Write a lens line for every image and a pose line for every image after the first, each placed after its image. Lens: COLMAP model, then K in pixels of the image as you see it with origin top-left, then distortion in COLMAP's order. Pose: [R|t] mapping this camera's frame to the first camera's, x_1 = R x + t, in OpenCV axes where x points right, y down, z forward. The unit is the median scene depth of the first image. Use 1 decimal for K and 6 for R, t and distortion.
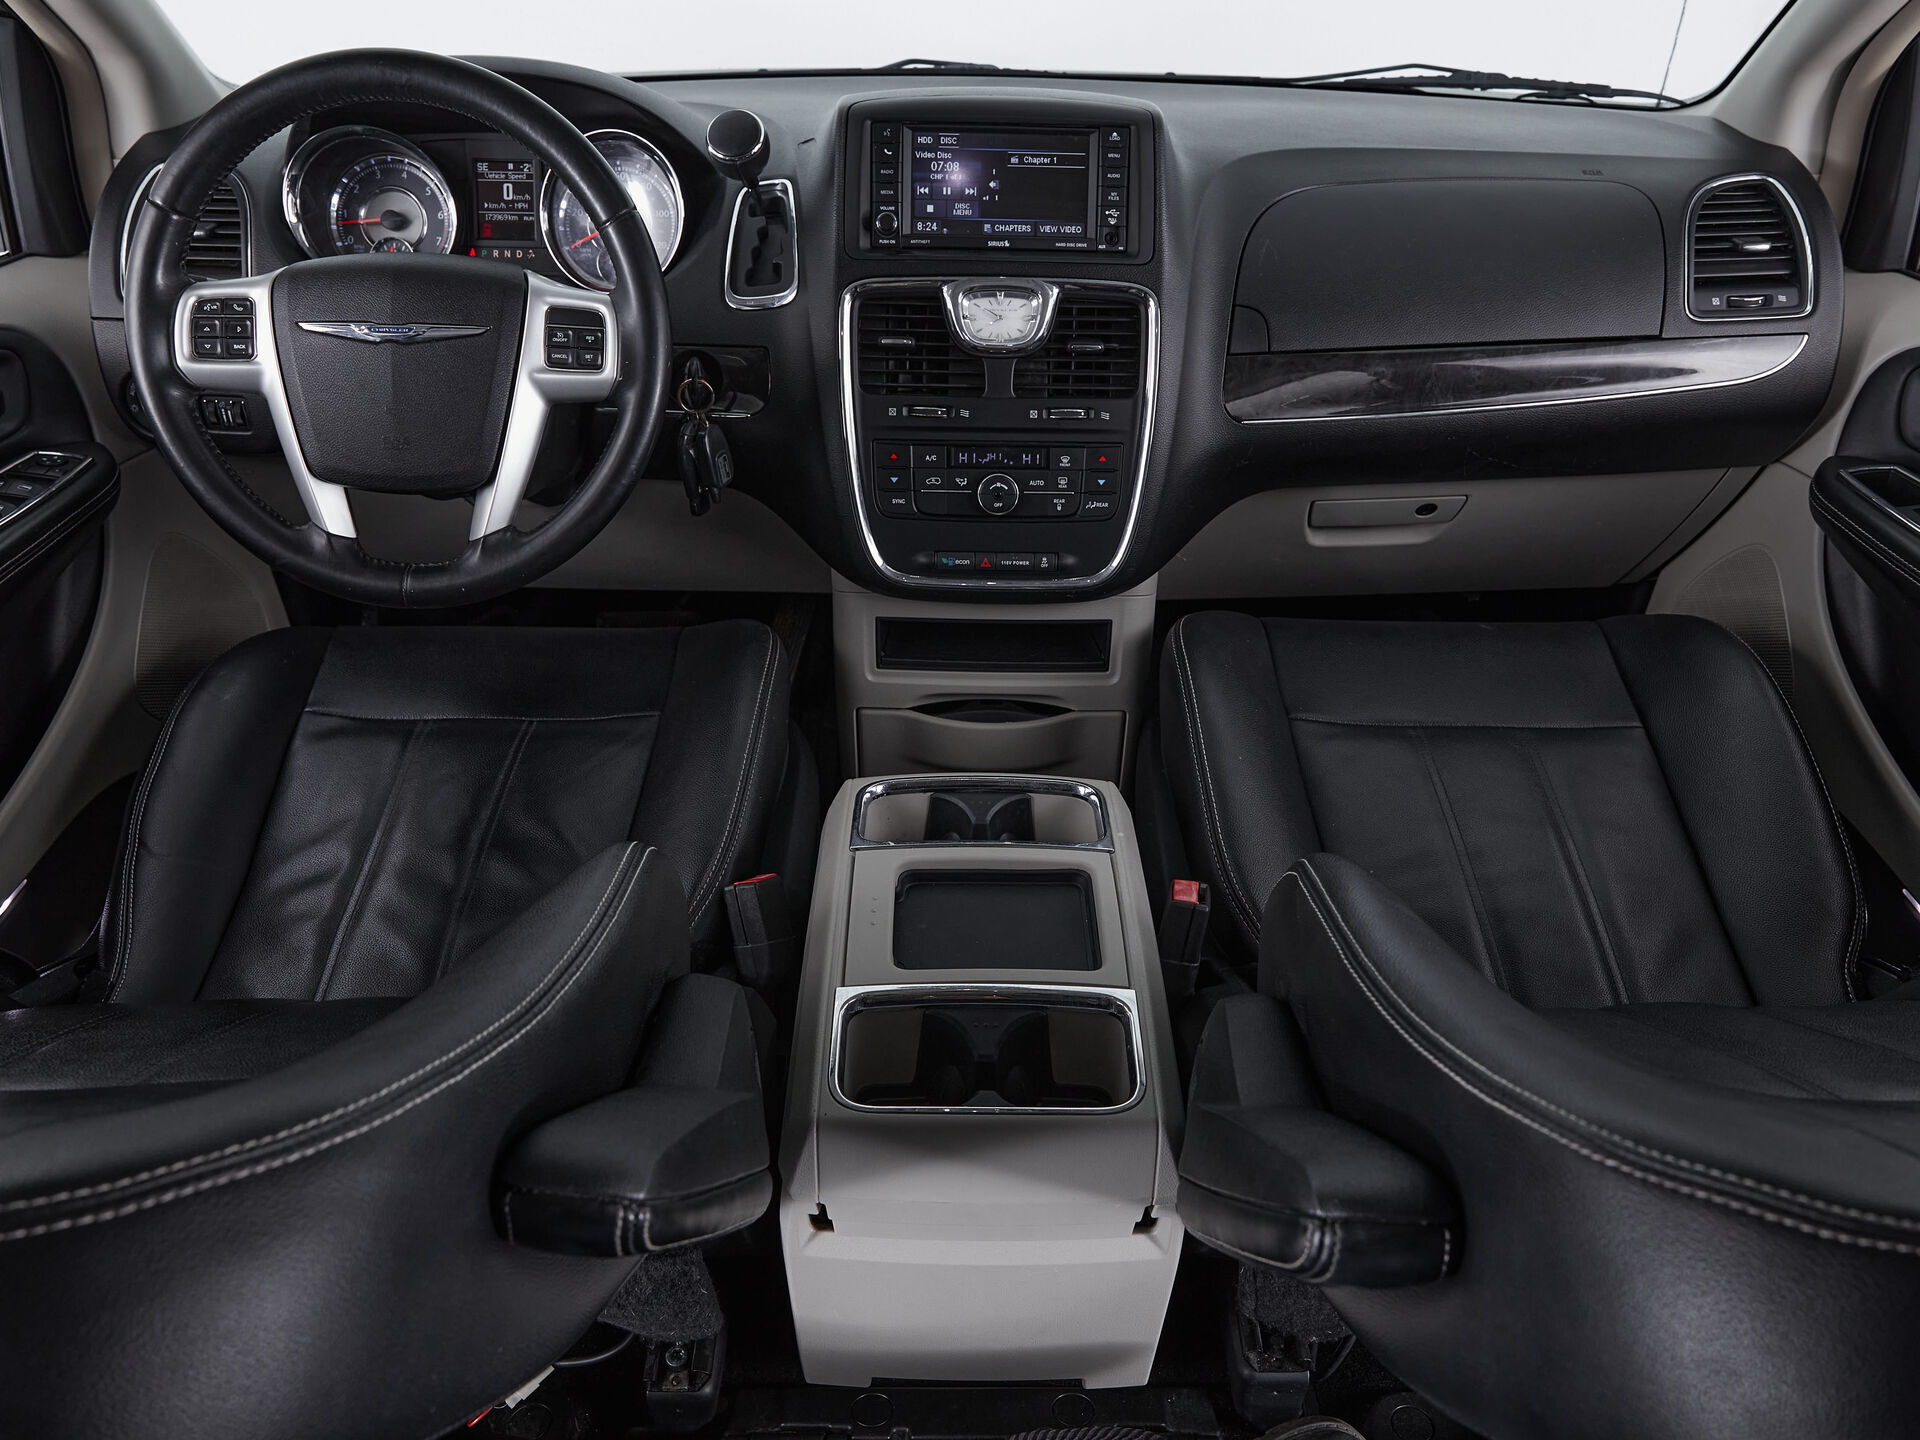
lens RADIAL K [[1341.9, 0, 969.0], [0, 1341.9, 685.7], [0, 0, 1]] dist [-0.004141, 0.003700]
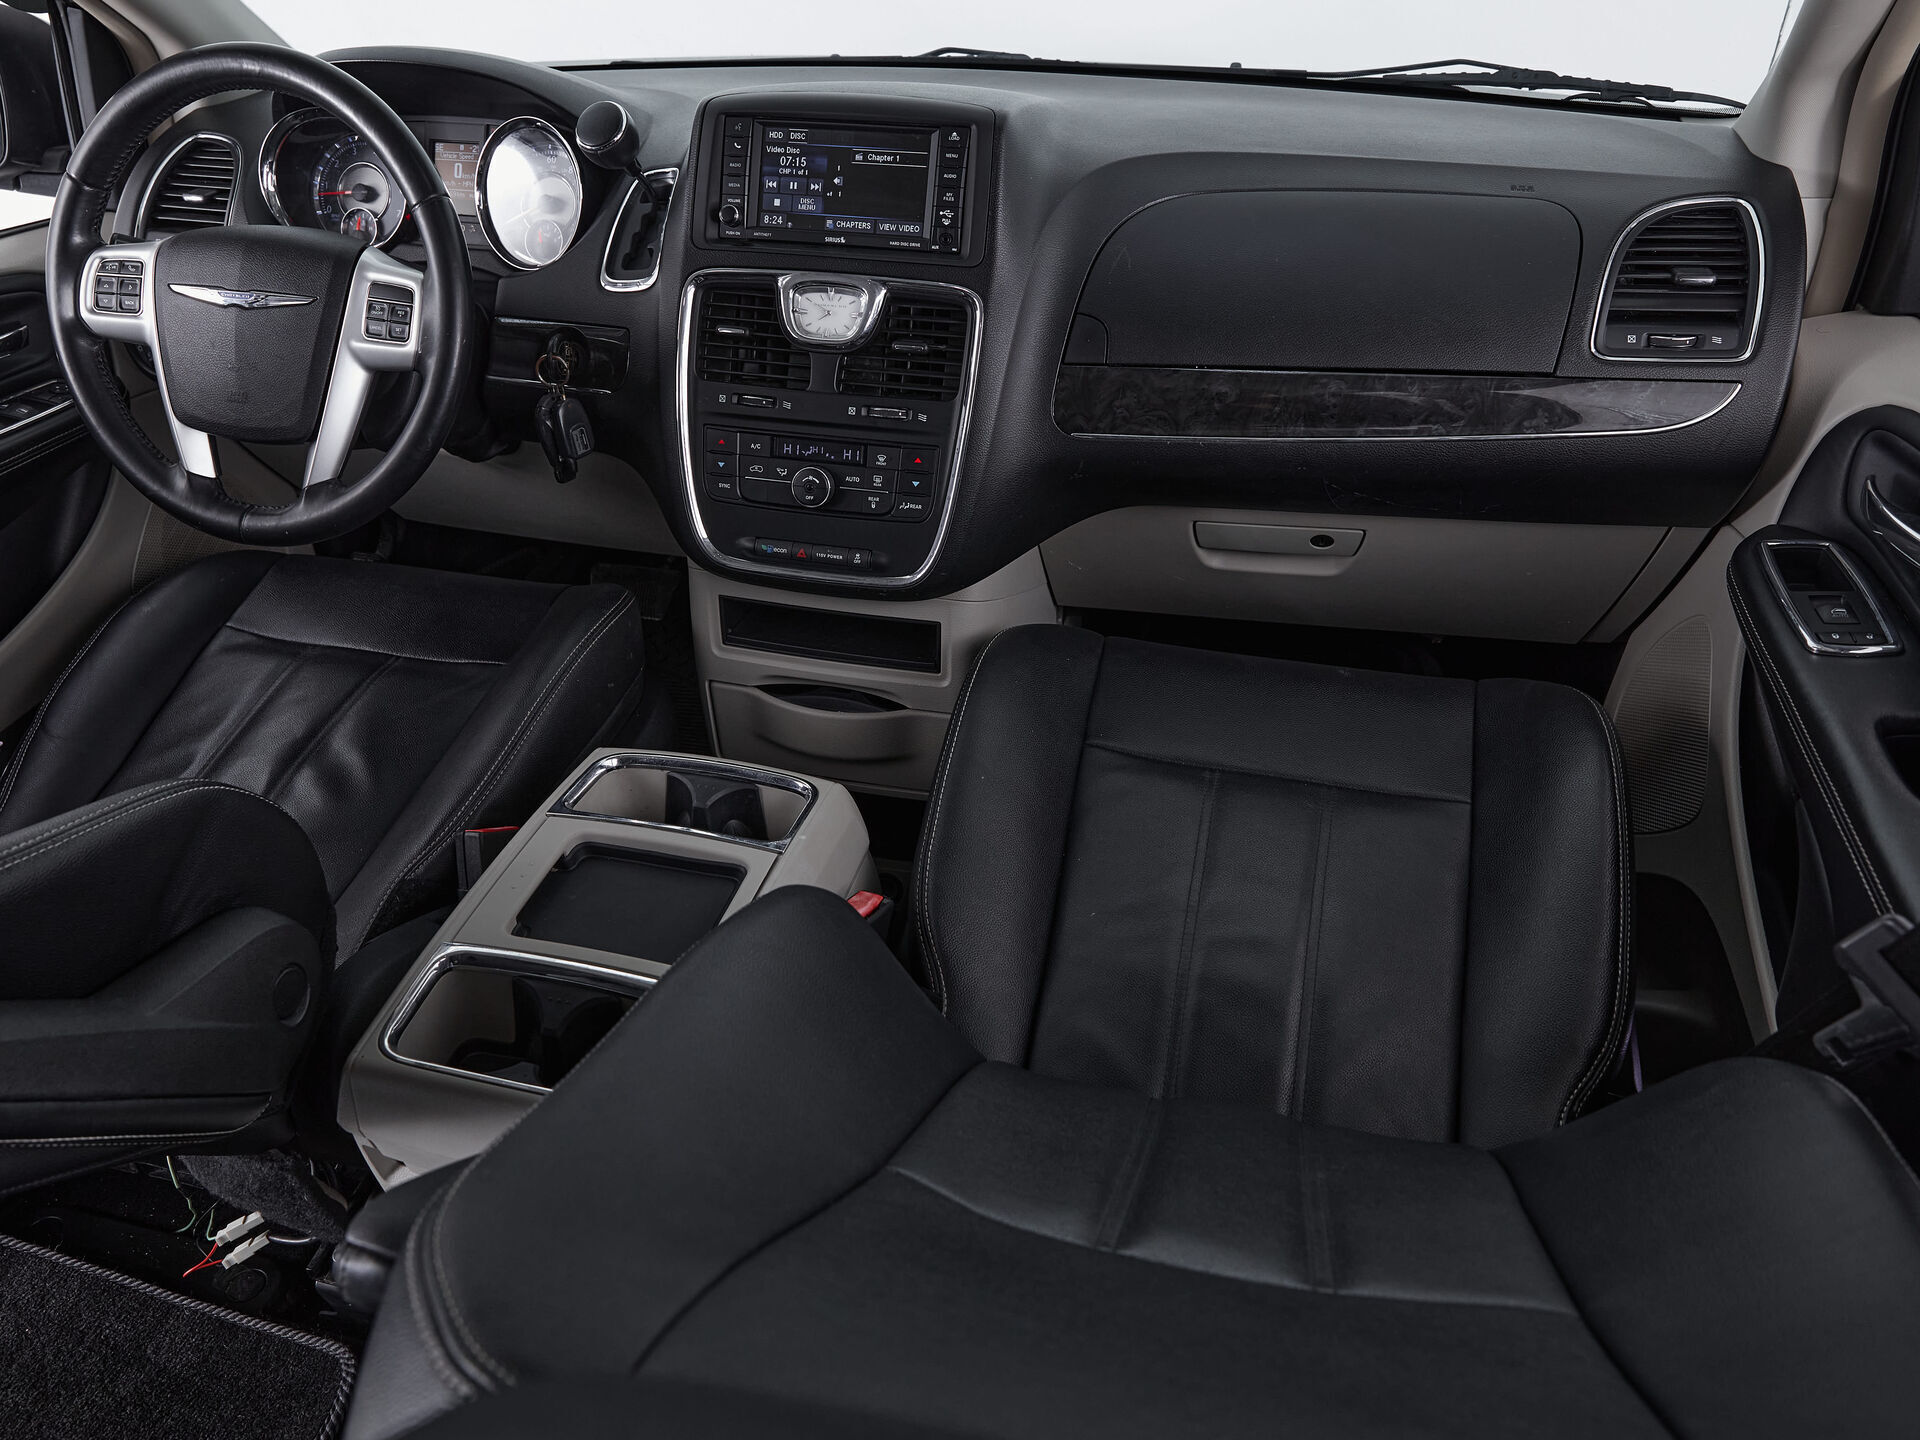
lens RADIAL K [[1315.4, 0, 957.3], [0, 1315.4, 666.8], [0, 0, 1]] dist [-0.001171, 0.000621]
pose [[0.968556, 0.115511, -0.220355, 0.361821], [-0.112840, 0.993306, 0.024715, -0.044780], [0.221735, 0.000927, 0.975106, 0.055410]]
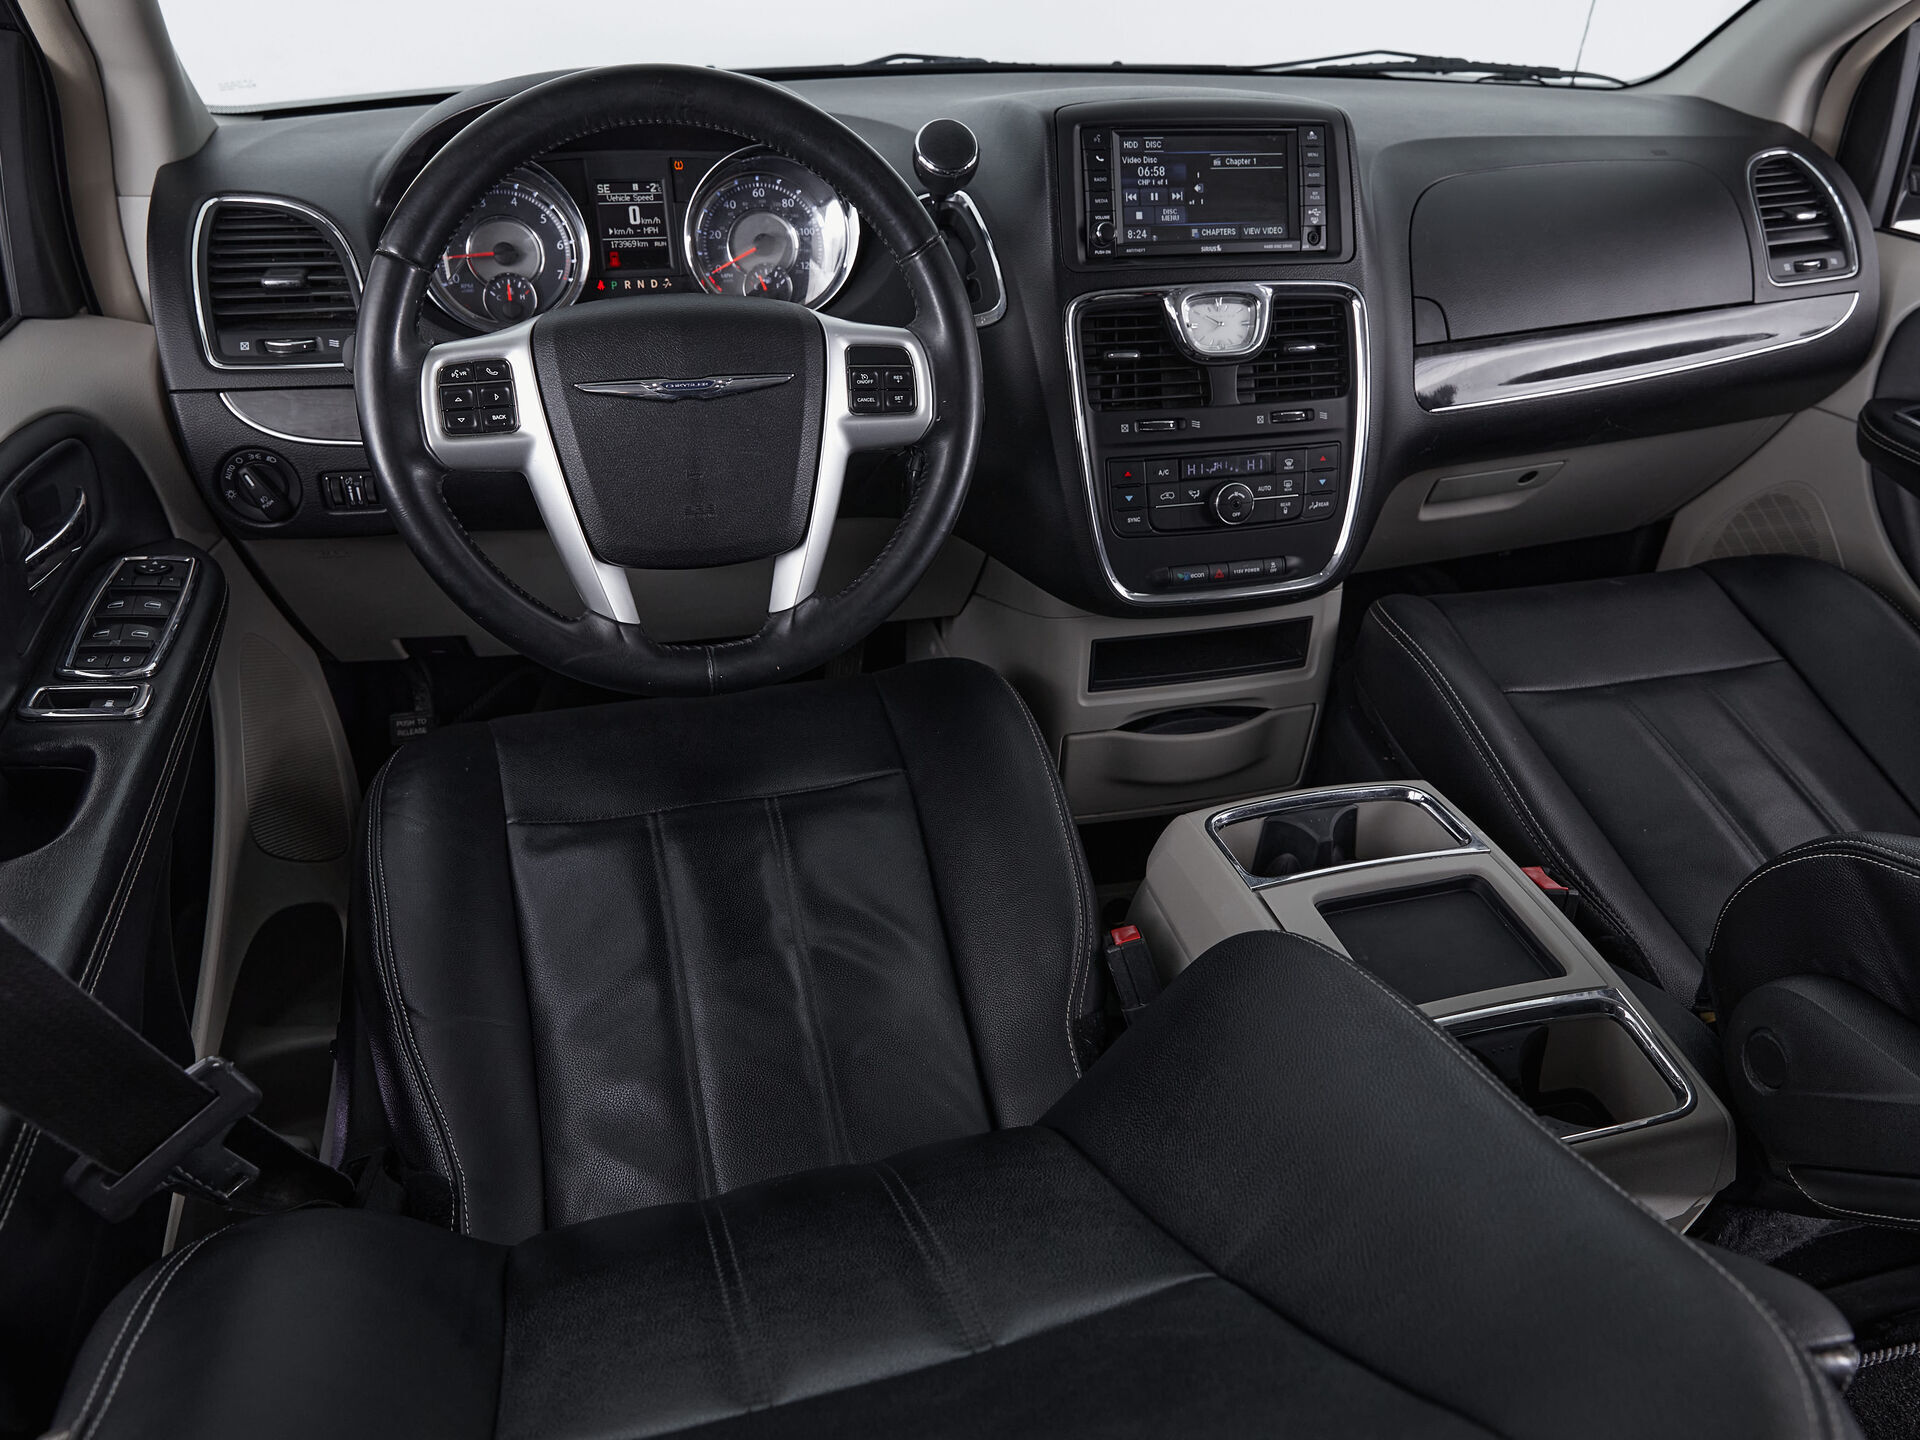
lens RADIAL K [[1315.4, 0, 957.3], [0, 1315.4, 666.8], [0, 0, 1]] dist [-0.001171, 0.000621]
pose [[0.968857, -0.118758, 0.217286, -0.397071], [0.116757, 0.992915, 0.022070, -0.068606], [-0.218368, 0.003987, 0.975858, 0.104388]]
